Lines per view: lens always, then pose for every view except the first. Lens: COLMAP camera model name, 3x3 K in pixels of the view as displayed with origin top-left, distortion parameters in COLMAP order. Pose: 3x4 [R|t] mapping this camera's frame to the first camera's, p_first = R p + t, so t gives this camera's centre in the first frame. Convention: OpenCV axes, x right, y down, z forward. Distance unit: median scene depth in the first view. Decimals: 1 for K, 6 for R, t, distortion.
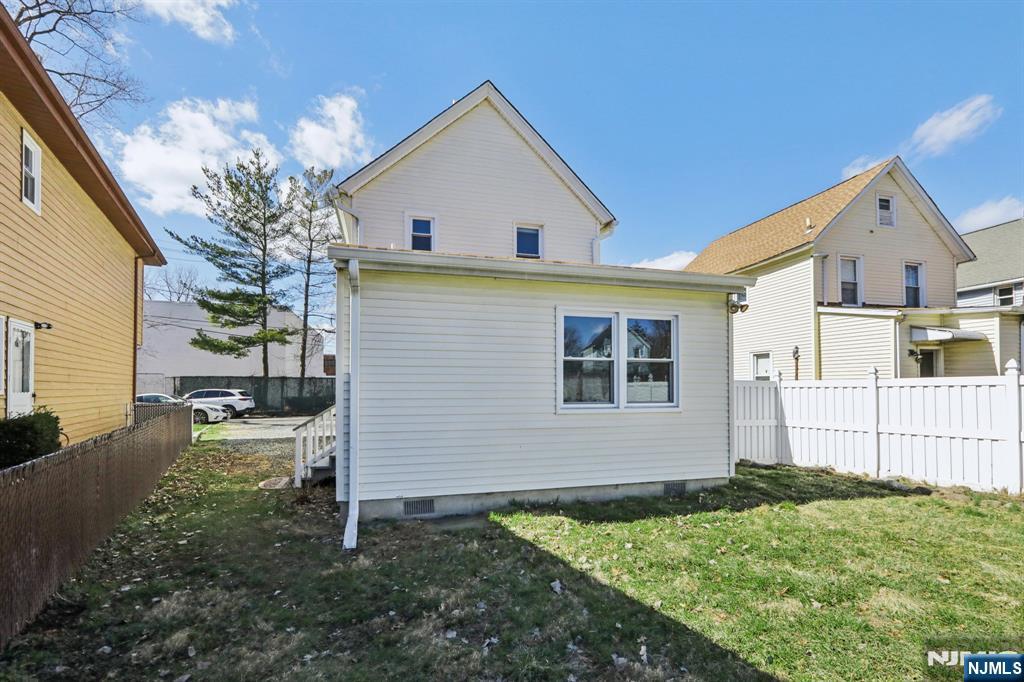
lens RADIAL K [[471.6, 0, 512.8], [0, 471.6, 359.0], [0, 0, 1]] dist [-0.000892, 0.005679]
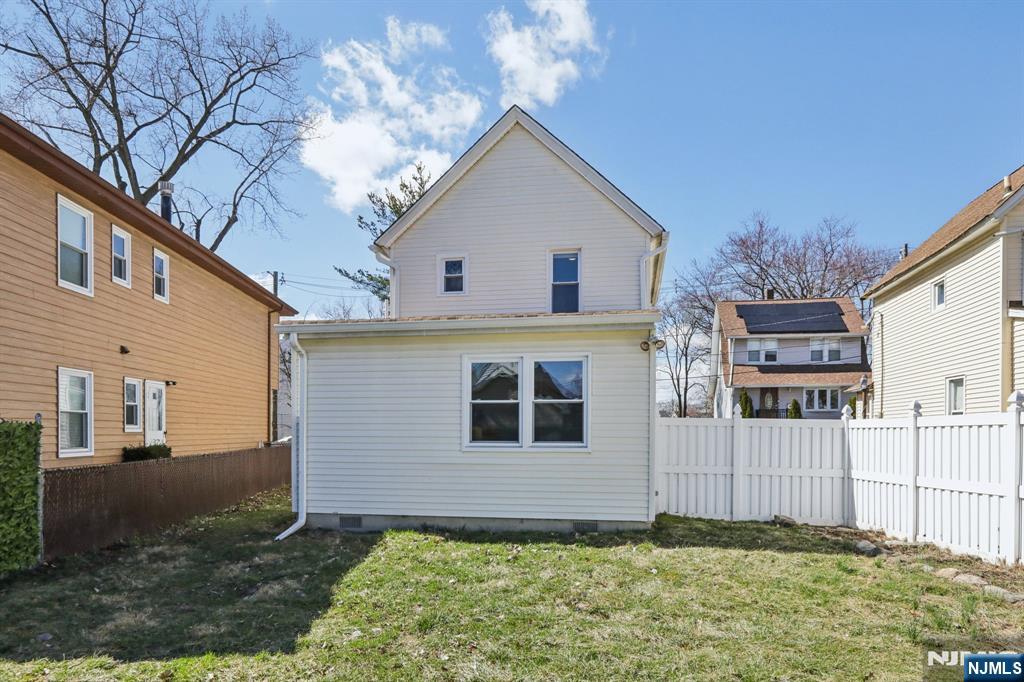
lens RADIAL K [[666.4, 0, 508.3], [0, 666.4, 401.7], [0, 0, 1]] dist [0.001003, 0.000063]
pose [[0.893974, -0.016408, -0.447819, 0.542914], [0.025243, 0.999587, 0.013768, -0.012475], [0.447408, -0.023613, 0.894018, -0.220700]]
